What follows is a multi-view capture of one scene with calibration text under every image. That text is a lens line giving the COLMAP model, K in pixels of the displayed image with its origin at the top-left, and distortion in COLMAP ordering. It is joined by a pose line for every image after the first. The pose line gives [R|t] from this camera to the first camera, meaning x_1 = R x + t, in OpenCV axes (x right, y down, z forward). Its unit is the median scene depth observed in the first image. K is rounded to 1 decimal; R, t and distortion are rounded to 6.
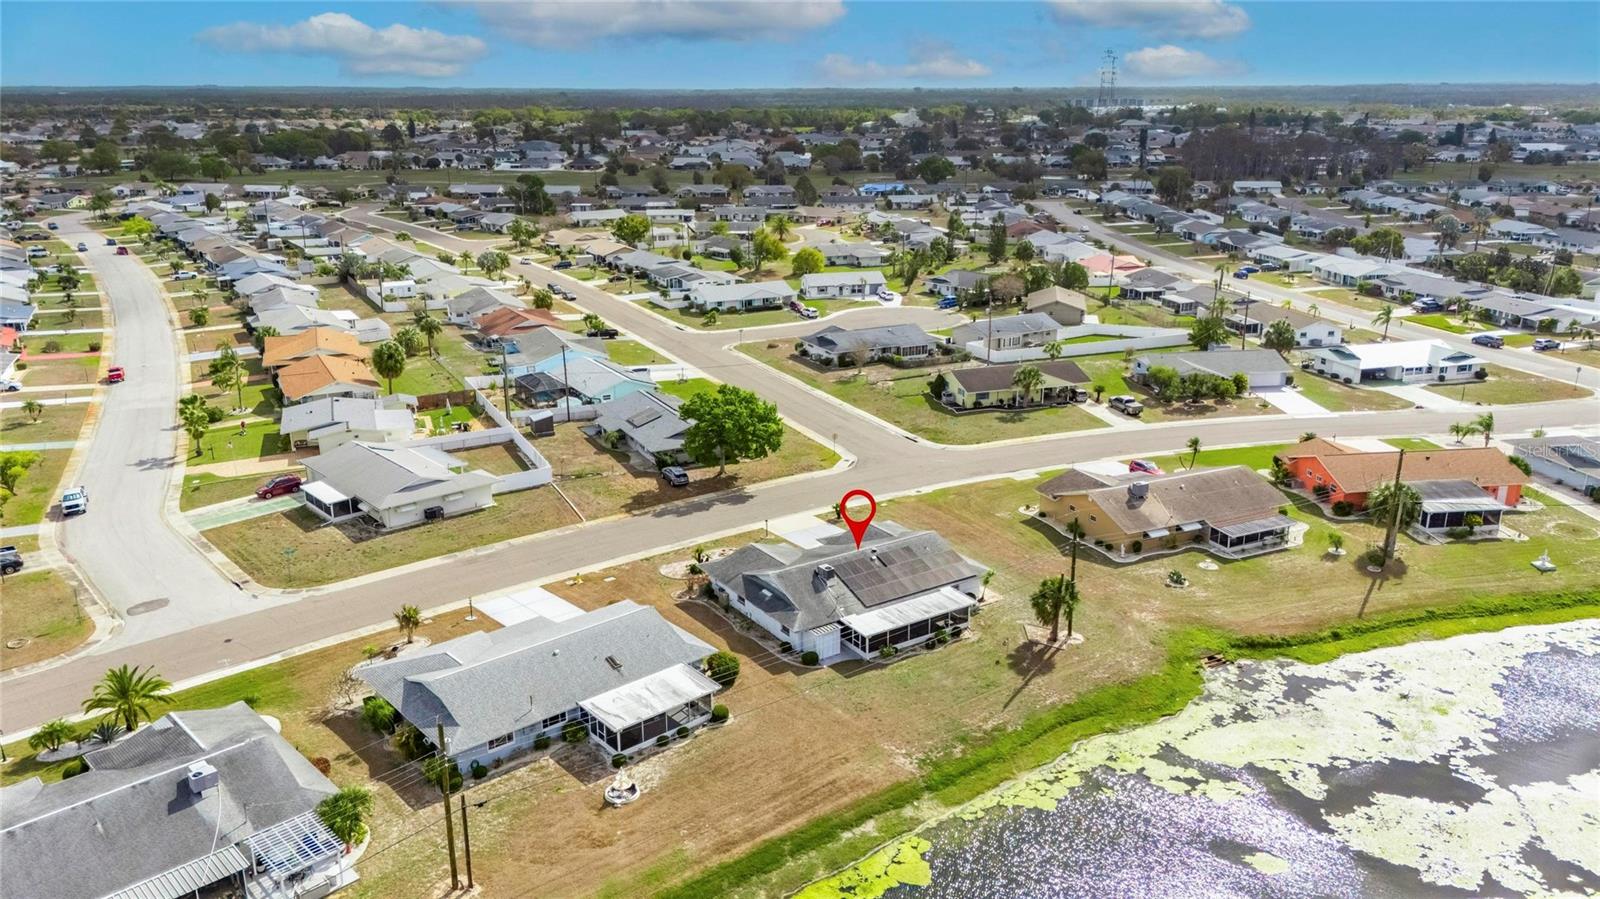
lens RADIAL K [[1170.8, 0, 805.9], [0, 1170.8, 436.8], [0, 0, 1]] dist [0.073022, -0.071343]
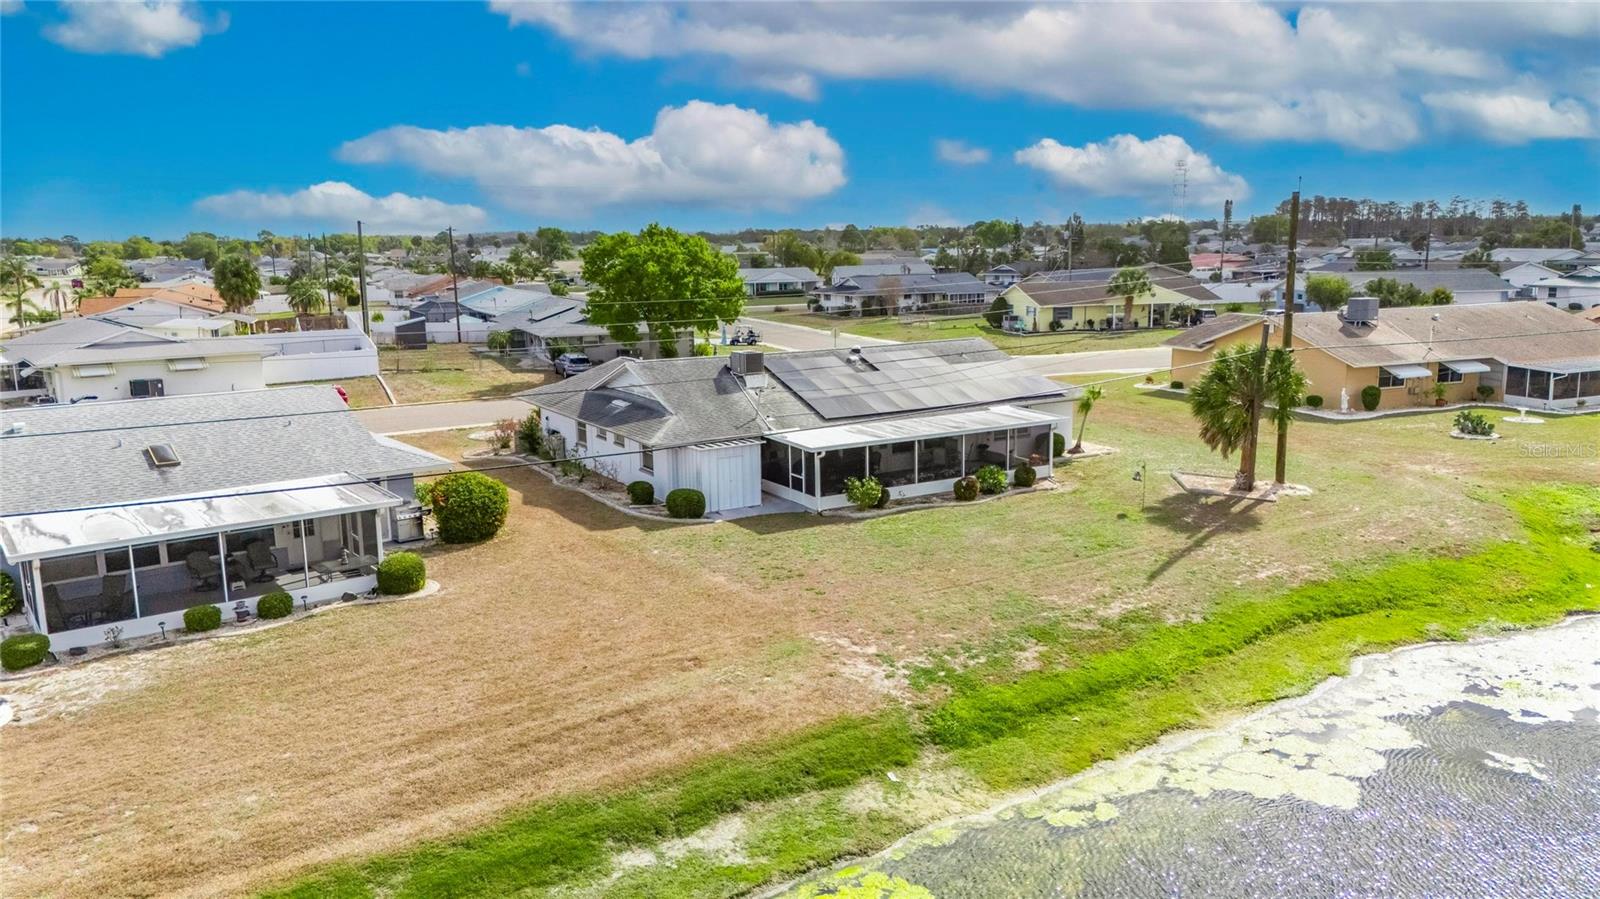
lens RADIAL K [[1170.8, 0, 807.3], [0, 1170.8, 453.4], [0, 0, 1]] dist [0.073022, -0.071343]
pose [[0.998332, -0.001388, -0.057716, 0.063638], [-0.004777, 0.994297, -0.106535, 0.186245], [0.057535, 0.106633, 0.992632, 0.489431]]
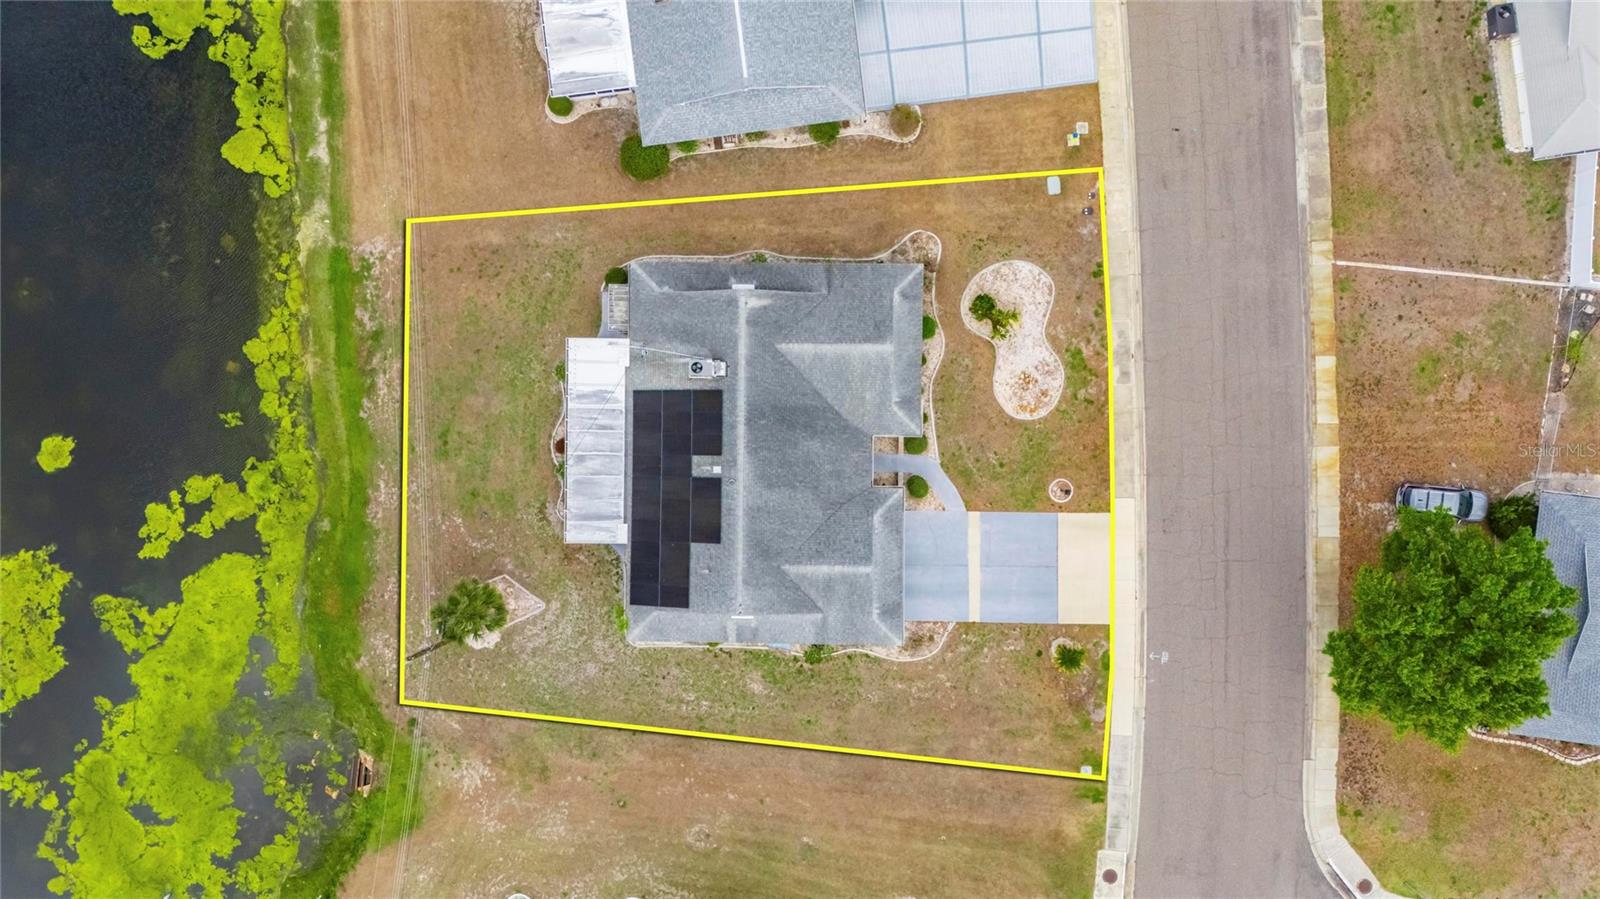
lens RADIAL K [[1170.8, 0, 803.5], [0, 1170.8, 450.3], [0, 0, 1]] dist [0.073022, -0.071343]
pose [[-0.561361, 0.827260, 0.022687, 0.008592], [-0.207503, -0.167239, 0.963833, -0.484460], [0.801135, 0.536350, 0.265540, 0.822459]]
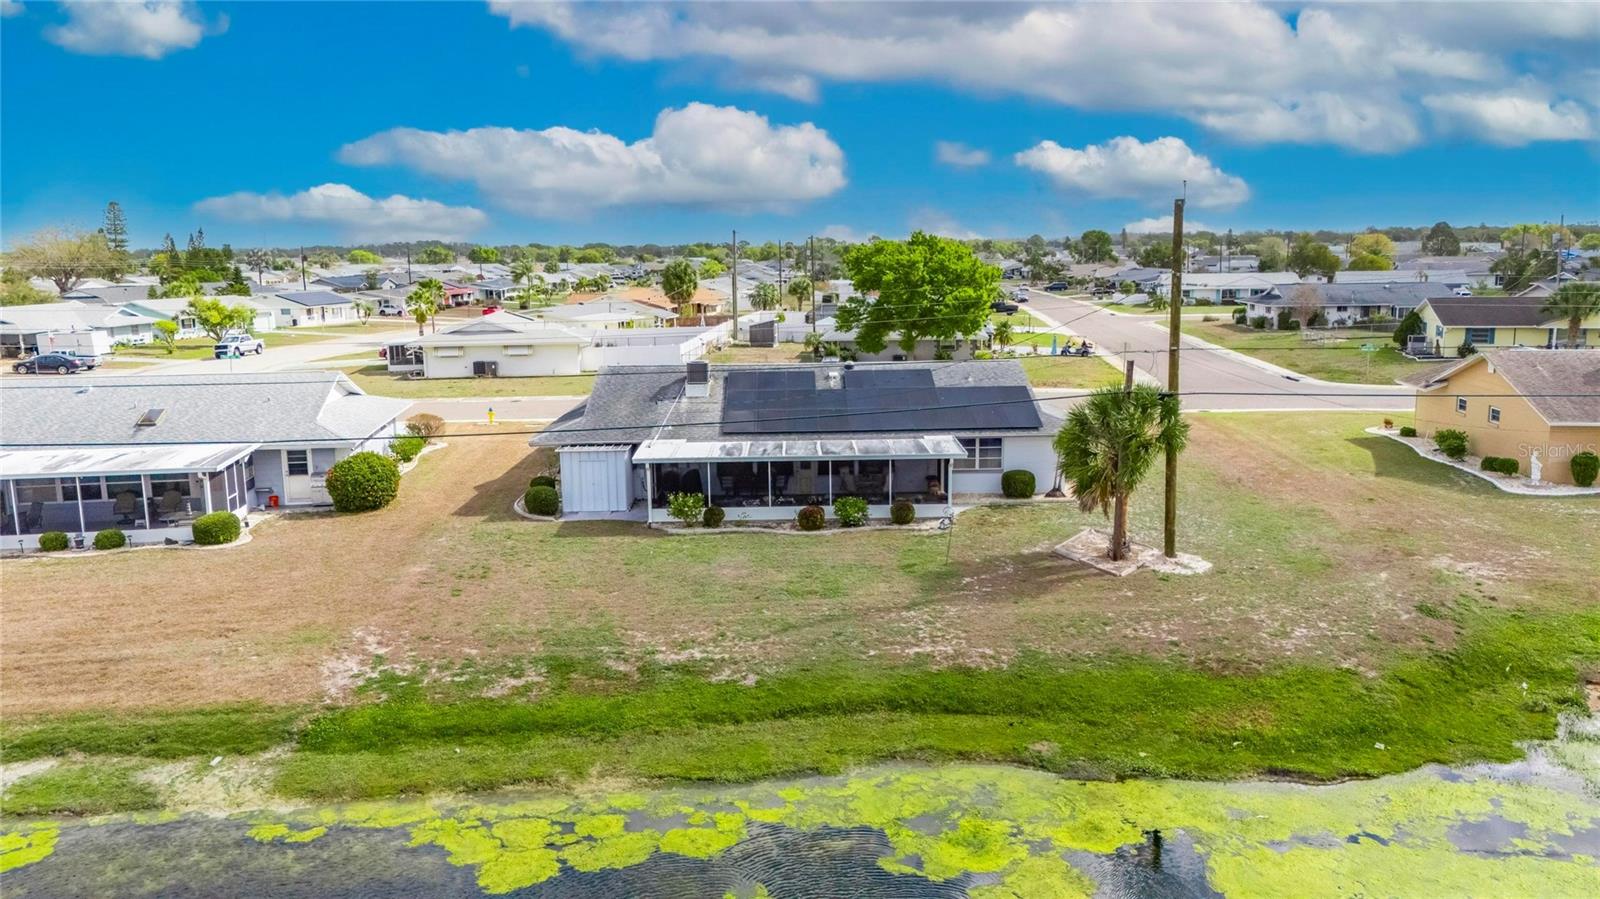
lens RADIAL K [[1170.8, 0, 809.1], [0, 1170.8, 455.7], [0, 0, 1]] dist [0.073022, -0.071343]
pose [[0.843327, 0.086136, -0.530453, 0.289421], [-0.143273, 0.987382, -0.067446, 0.161395], [0.517950, 0.132878, 0.845027, 0.568416]]
